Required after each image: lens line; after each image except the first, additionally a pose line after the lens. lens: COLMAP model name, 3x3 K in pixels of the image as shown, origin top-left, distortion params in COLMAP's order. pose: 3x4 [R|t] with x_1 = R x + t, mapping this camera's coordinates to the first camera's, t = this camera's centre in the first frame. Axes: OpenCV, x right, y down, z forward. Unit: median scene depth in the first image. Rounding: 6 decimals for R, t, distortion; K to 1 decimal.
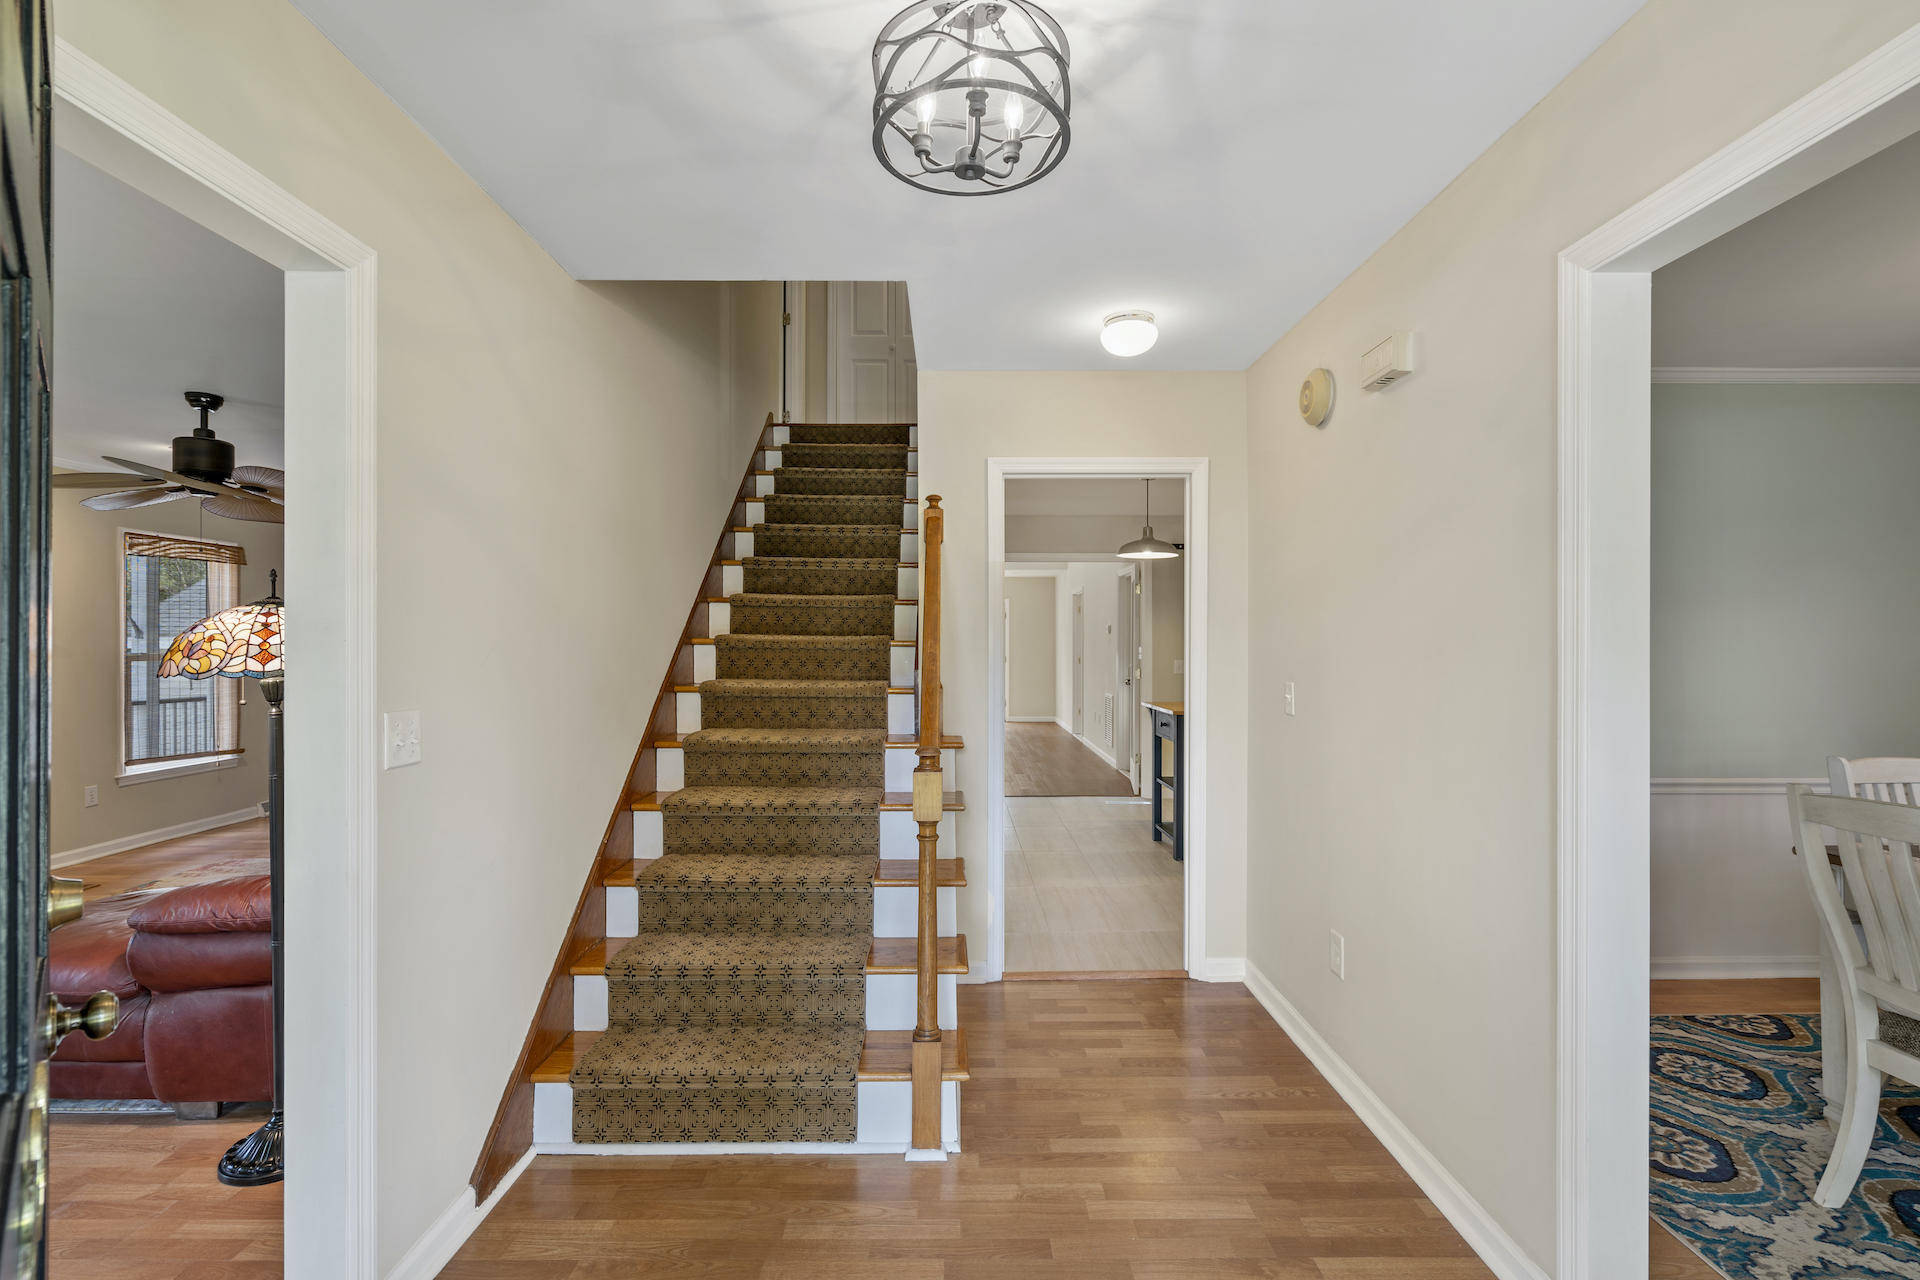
lens RADIAL K [[871.3, 0, 964.5], [0, 871.3, 646.8], [0, 0, 1]] dist [0.002905, 0.000430]
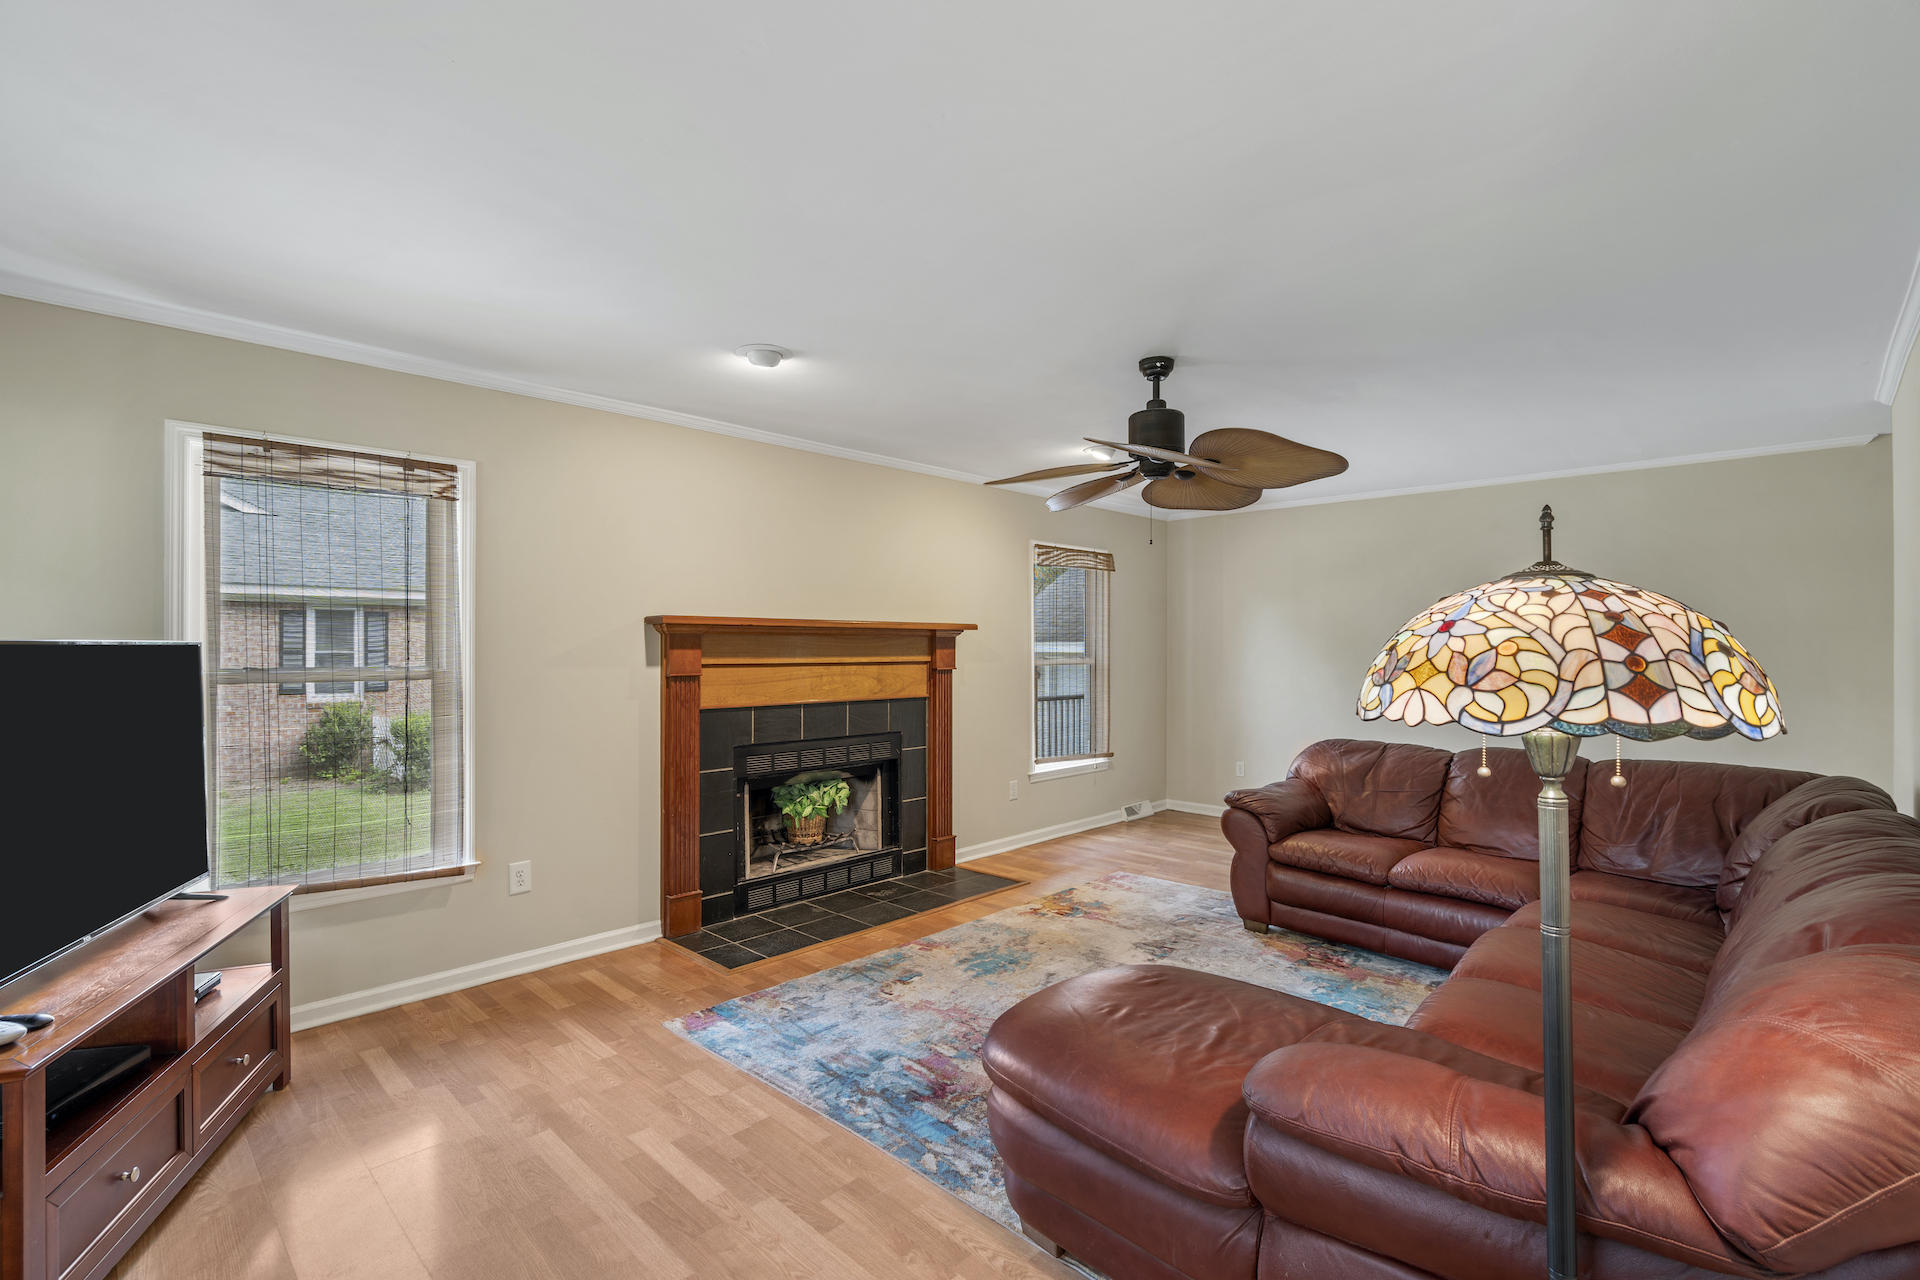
lens RADIAL K [[871.3, 0, 957.9], [0, 871.3, 643.0], [0, 0, 1]] dist [0.002905, 0.000430]
pose [[0.717300, -0.002421, -0.696760, -0.650178], [-0.002861, 0.999975, -0.006421, -0.007096], [0.696758, 0.006599, 0.717276, 0.394984]]
